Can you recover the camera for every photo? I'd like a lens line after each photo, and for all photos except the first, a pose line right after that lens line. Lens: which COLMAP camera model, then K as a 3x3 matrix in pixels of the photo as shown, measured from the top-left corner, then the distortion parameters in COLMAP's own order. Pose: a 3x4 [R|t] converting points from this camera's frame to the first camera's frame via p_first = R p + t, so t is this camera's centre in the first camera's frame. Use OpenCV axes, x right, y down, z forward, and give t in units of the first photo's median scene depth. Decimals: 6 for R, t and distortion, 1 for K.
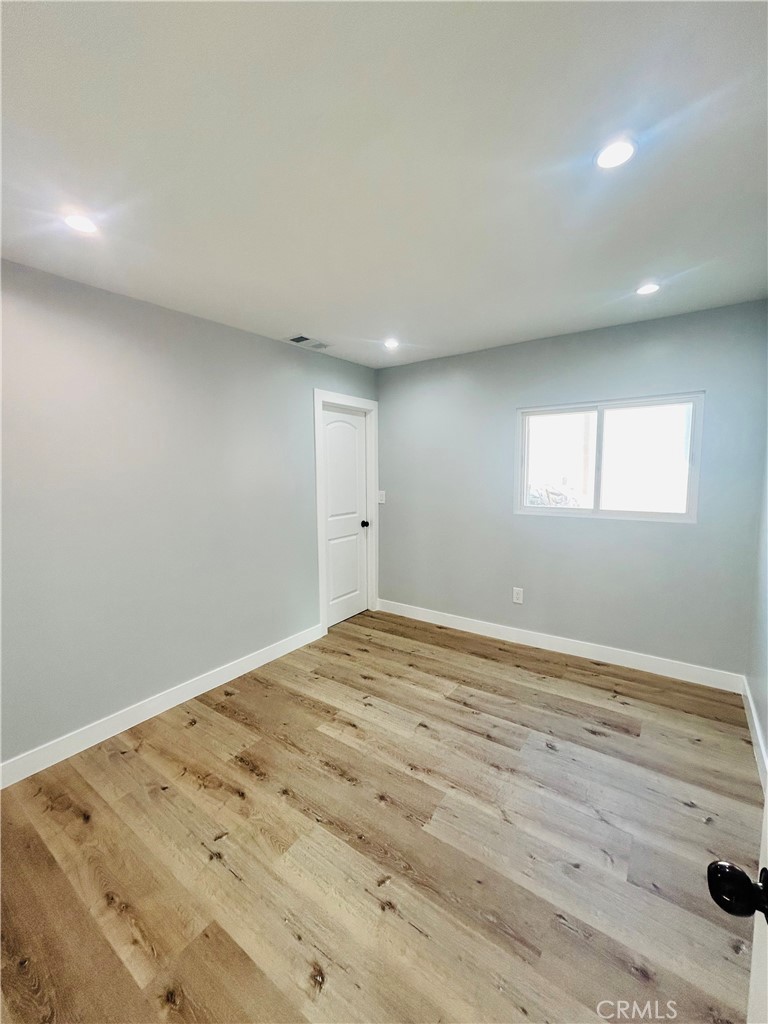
lens RADIAL K [[415.2, 0, 384.0], [0, 415.2, 512.0], [0, 0, 1]] dist [-0.001398, -0.000363]
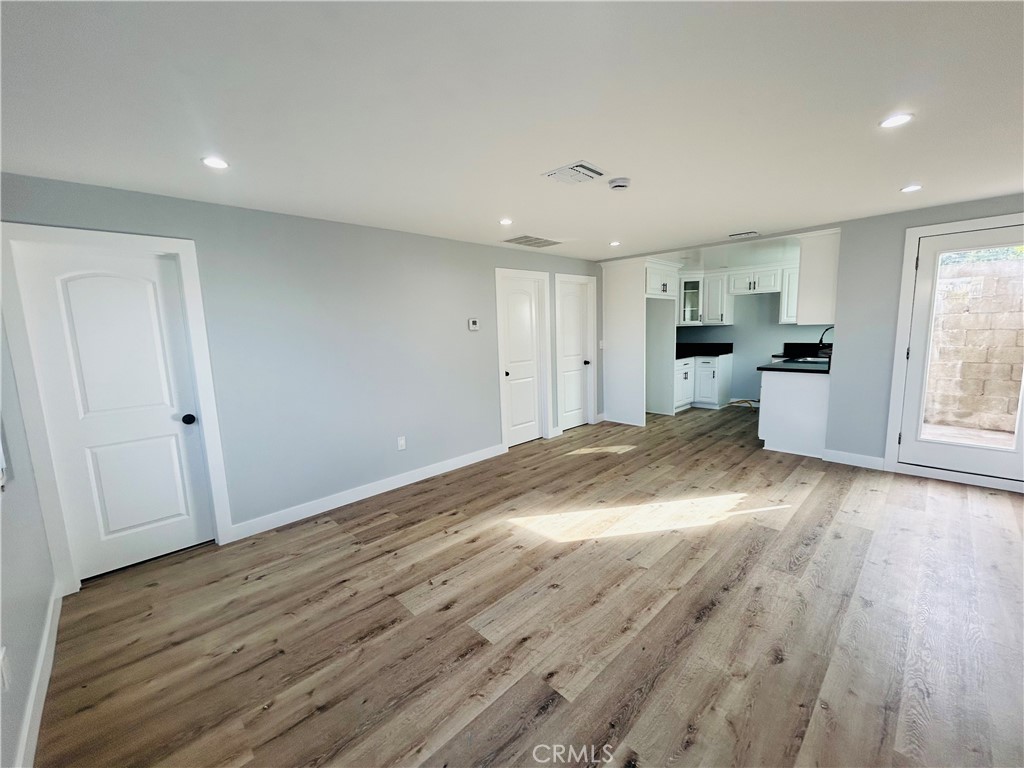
lens RADIAL K [[415.2, 0, 512.0], [0, 415.2, 384.0], [0, 0, 1]] dist [-0.001398, -0.000363]
pose [[0.174116, -0.125885, 0.976646, -1.569865], [0.137278, 0.985213, 0.102515, -0.115162], [-0.975109, 0.116223, 0.188822, 1.081797]]
